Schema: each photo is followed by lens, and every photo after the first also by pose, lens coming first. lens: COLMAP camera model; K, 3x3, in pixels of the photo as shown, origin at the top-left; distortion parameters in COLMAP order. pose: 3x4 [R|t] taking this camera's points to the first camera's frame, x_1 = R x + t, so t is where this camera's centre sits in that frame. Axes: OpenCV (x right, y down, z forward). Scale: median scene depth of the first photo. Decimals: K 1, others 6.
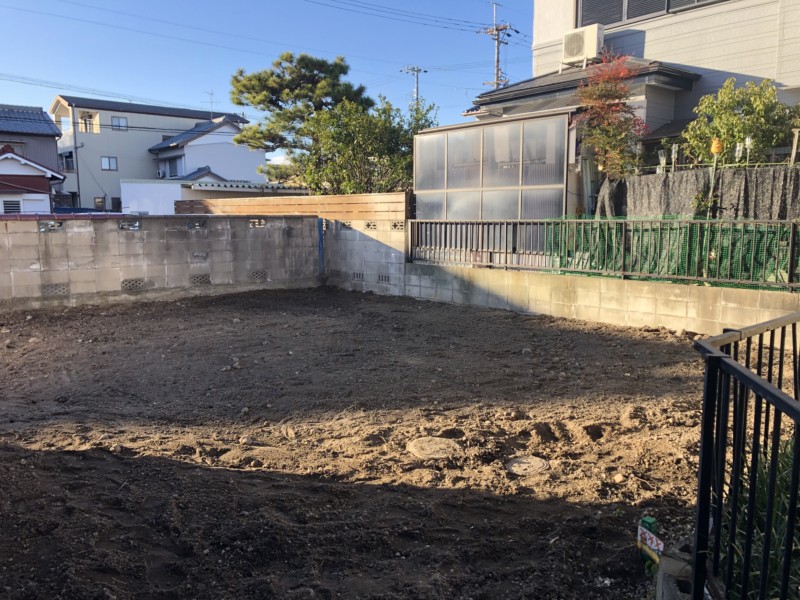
lens RADIAL K [[637.9, 0, 398.1], [0, 637.9, 301.8], [0, 0, 1]] dist [0.035527, -0.029172]
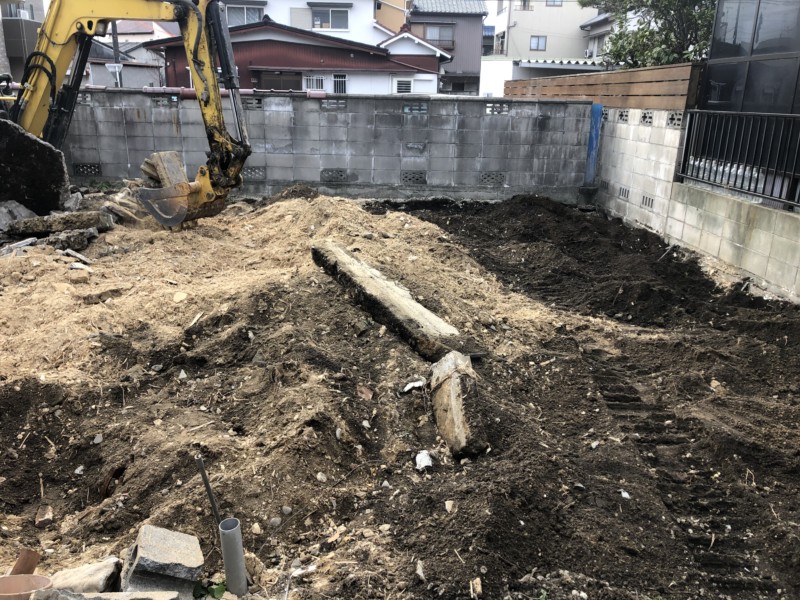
lens RADIAL K [[637.9, 0, 416.7], [0, 637.9, 297.1], [0, 0, 1]] dist [0.035527, -0.029172]
pose [[0.792739, 0.205040, -0.574042, 0.191043], [-0.109666, 0.974337, 0.196573, -0.045627], [0.599616, -0.092878, 0.794880, 0.330628]]
